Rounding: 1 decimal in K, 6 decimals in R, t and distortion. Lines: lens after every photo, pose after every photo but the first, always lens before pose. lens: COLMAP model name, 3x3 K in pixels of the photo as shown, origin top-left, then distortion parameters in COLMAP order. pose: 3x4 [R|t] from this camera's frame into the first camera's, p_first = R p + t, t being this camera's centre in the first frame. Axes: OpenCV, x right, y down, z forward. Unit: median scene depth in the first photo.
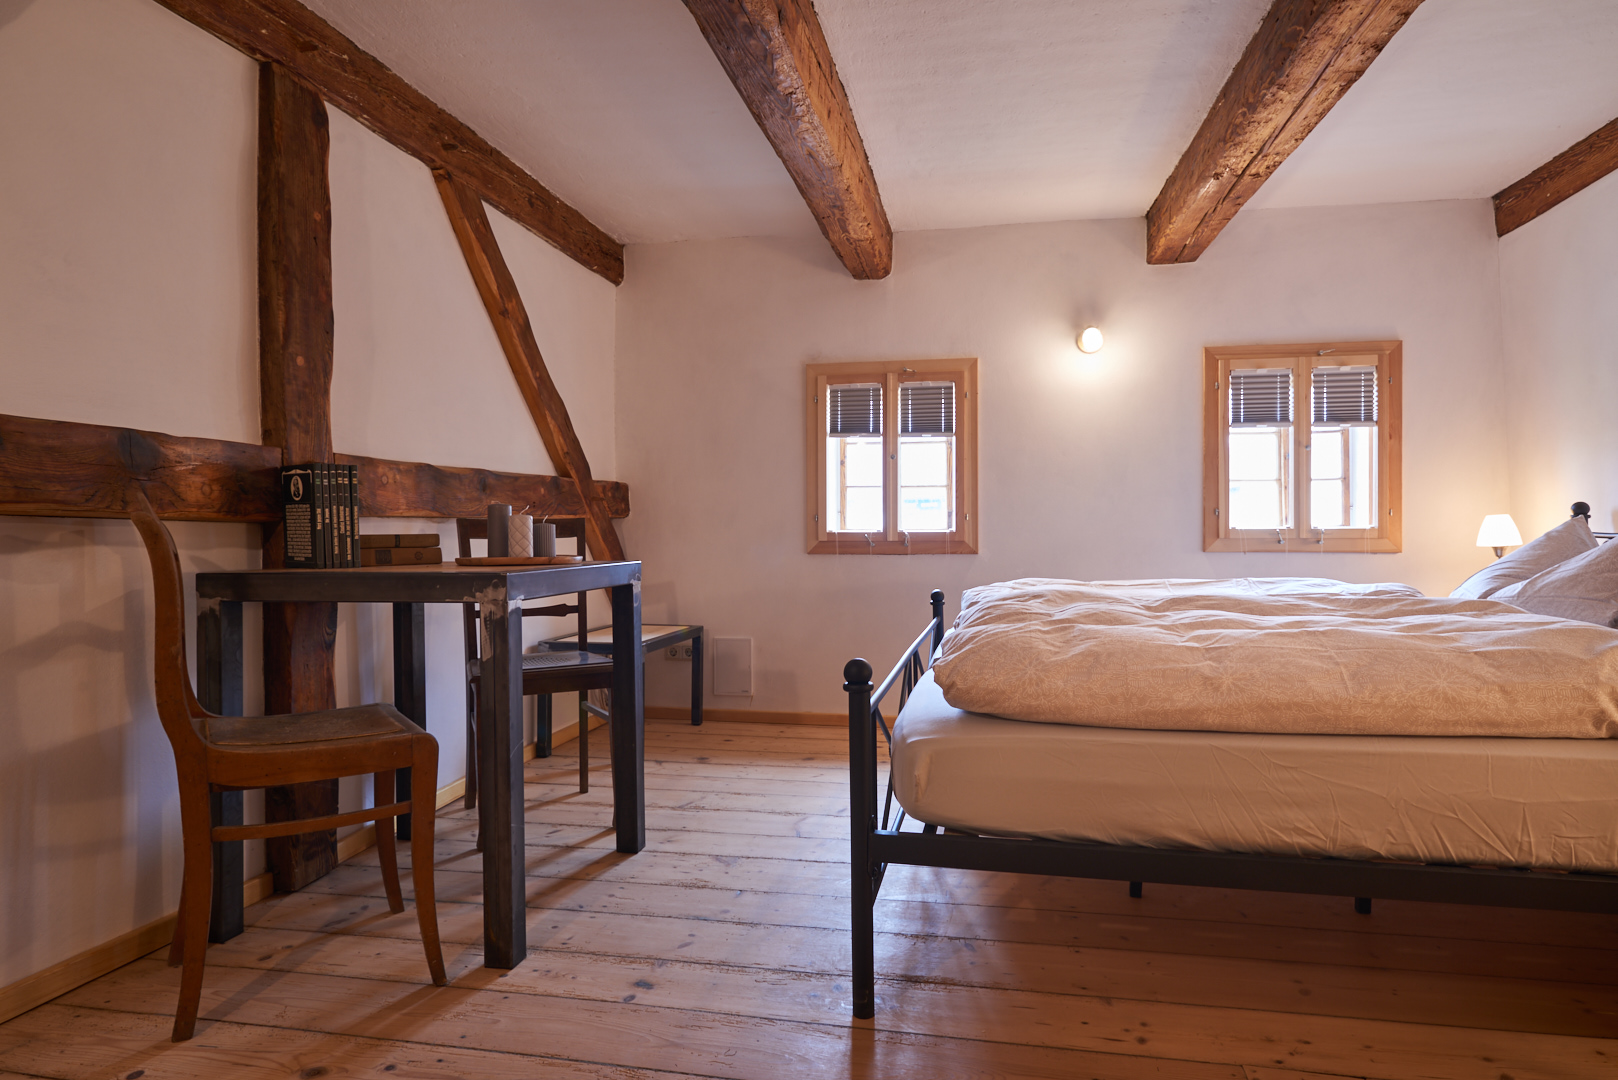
lens RADIAL K [[976.2, 0, 809.0], [0, 976.2, 540.0], [0, 0, 1]] dist [-0.004180, -0.000769]
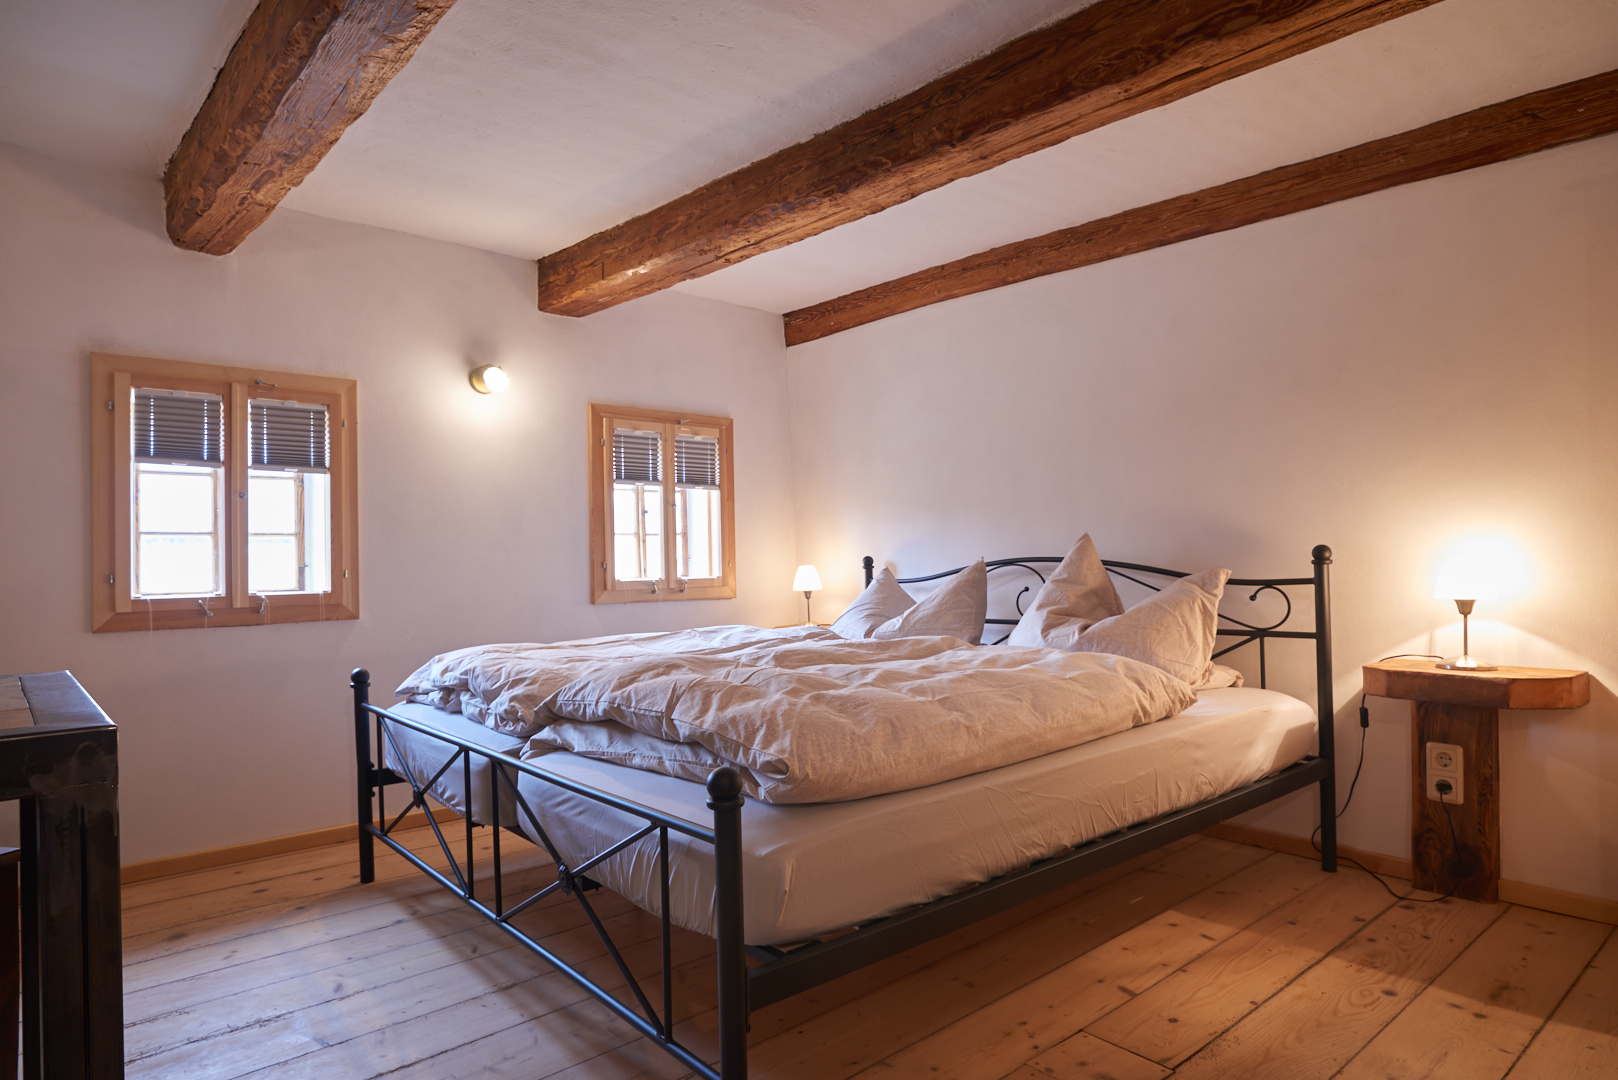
lens RADIAL K [[957.4, 0, 843.6], [0, 957.4, 543.1], [0, 0, 1]] dist [0.004477, 0.000977]
pose [[0.588733, 0.007838, 0.808289, -0.247368], [0.023323, 0.999372, -0.026679, -0.018889], [-0.807991, 0.034559, 0.588181, 0.204124]]
